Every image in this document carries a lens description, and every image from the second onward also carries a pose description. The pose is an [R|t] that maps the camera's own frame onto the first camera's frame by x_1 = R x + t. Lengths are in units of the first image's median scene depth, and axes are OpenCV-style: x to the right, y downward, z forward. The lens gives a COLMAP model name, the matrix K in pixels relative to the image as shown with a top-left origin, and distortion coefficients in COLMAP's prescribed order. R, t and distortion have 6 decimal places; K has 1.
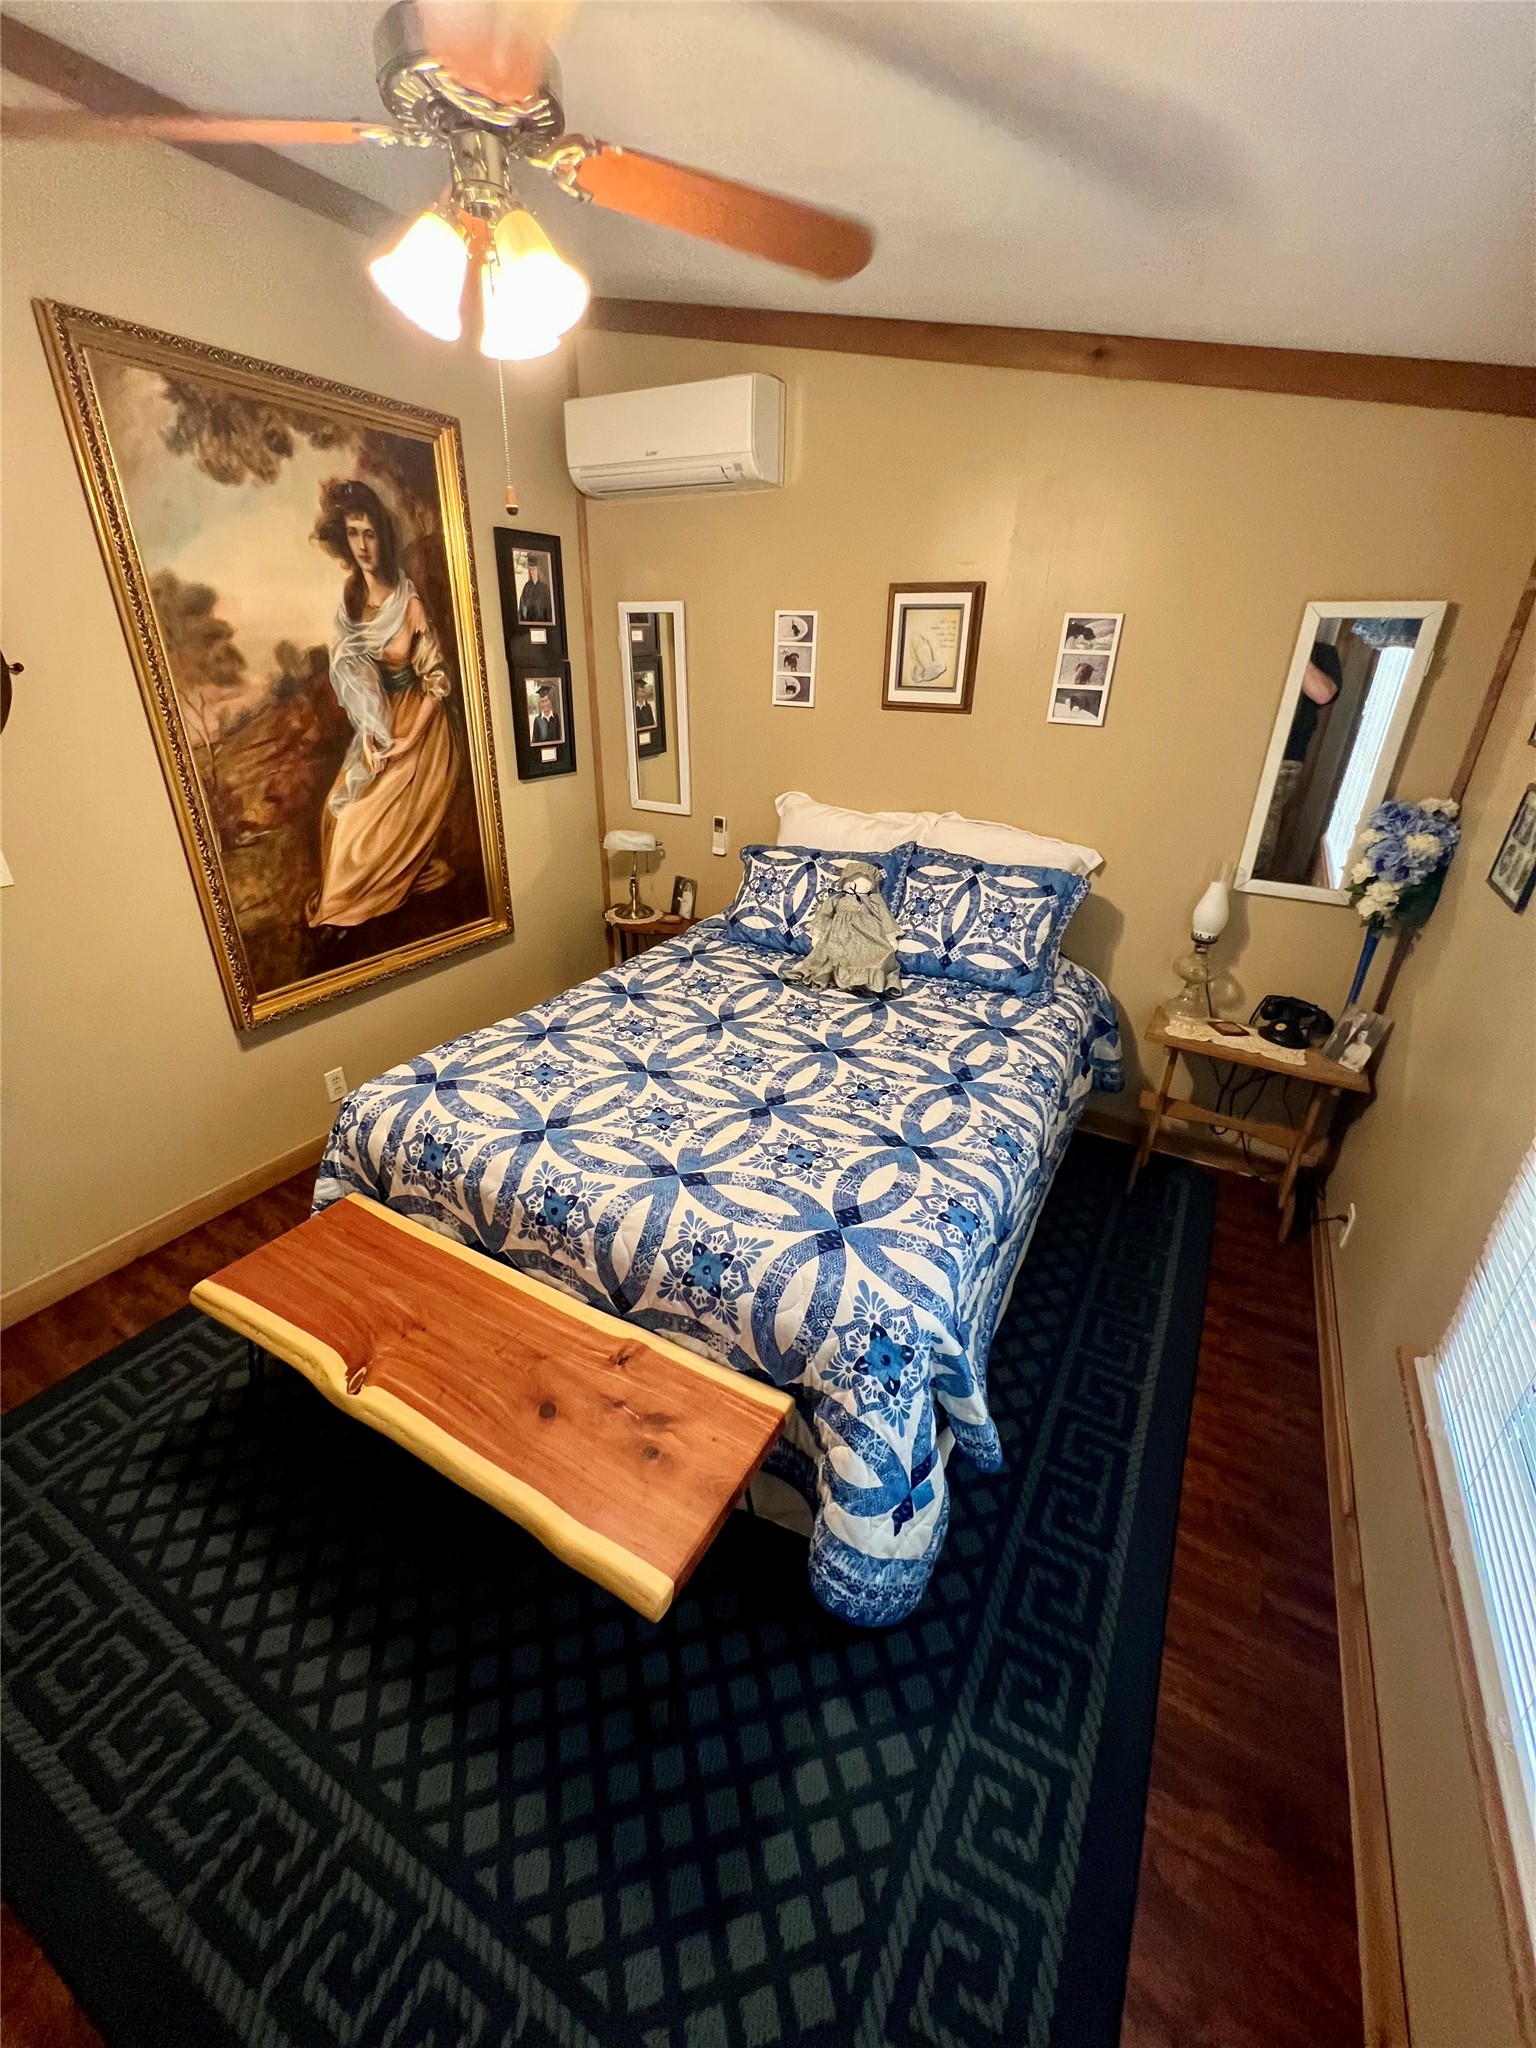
lens RADIAL K [[818.2, 0, 764.9], [0, 818.2, 1027.3], [0, 0, 1]] dist [-0.009057, 0.000066]
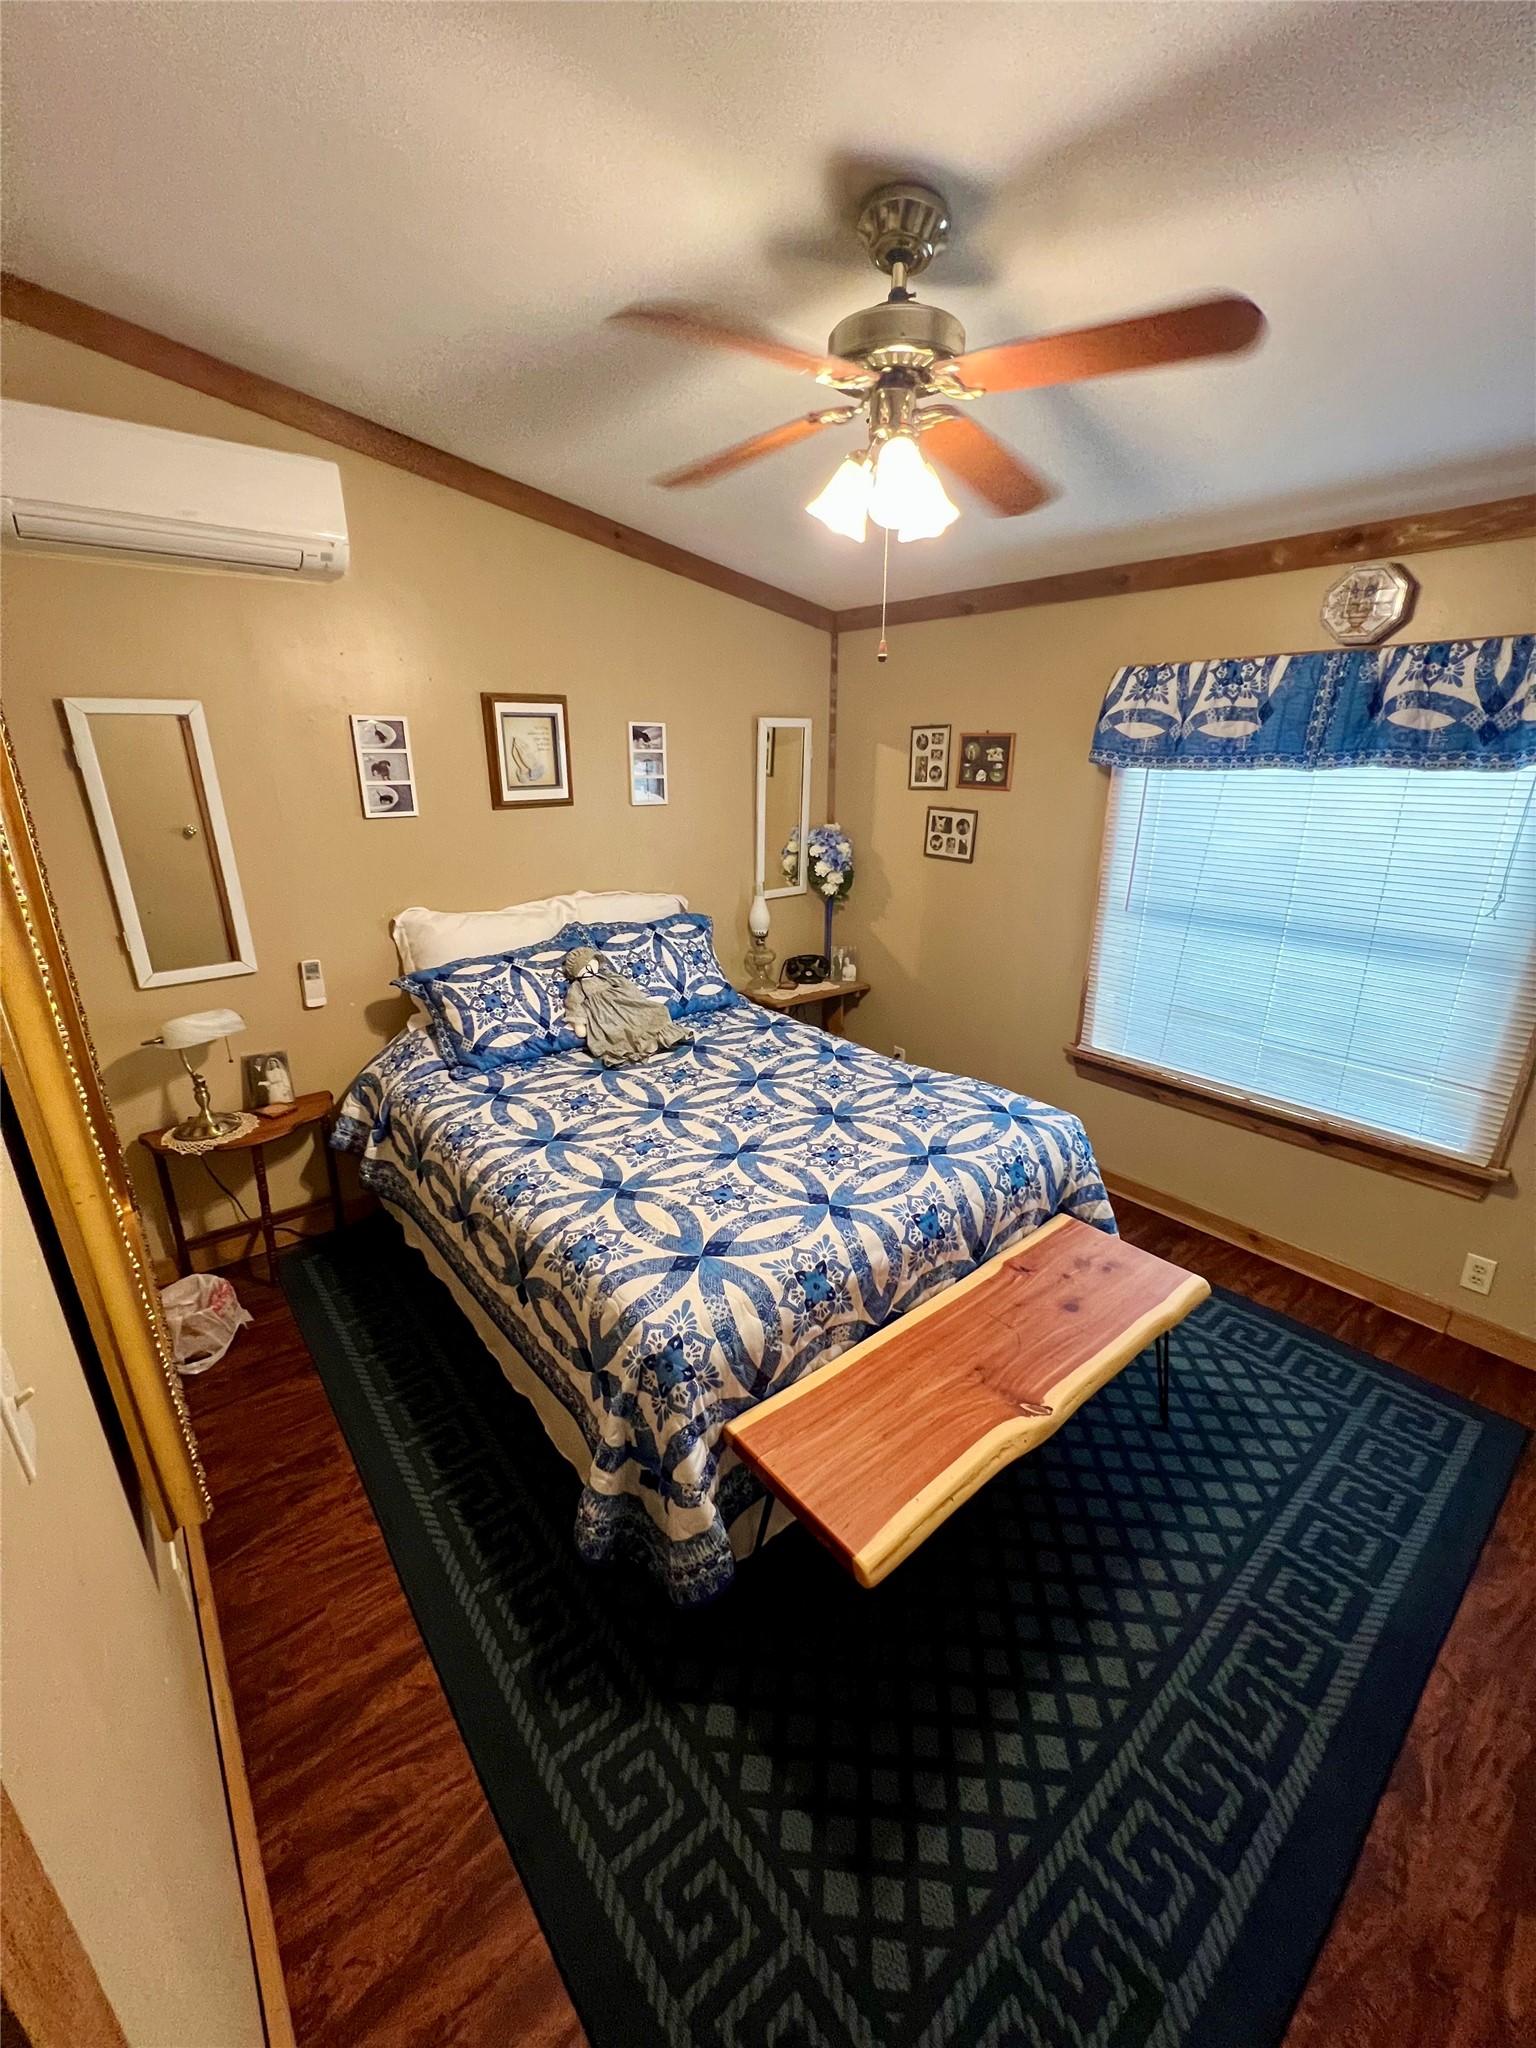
lens RADIAL K [[818.2, 0, 764.9], [0, 818.2, 1027.3], [0, 0, 1]] dist [-0.009057, 0.000066]
pose [[0.358734, -0.324447, 0.875239, -0.825861], [0.400484, 0.900462, 0.169651, -0.210672], [-0.843162, 0.289660, 0.452962, 0.382284]]
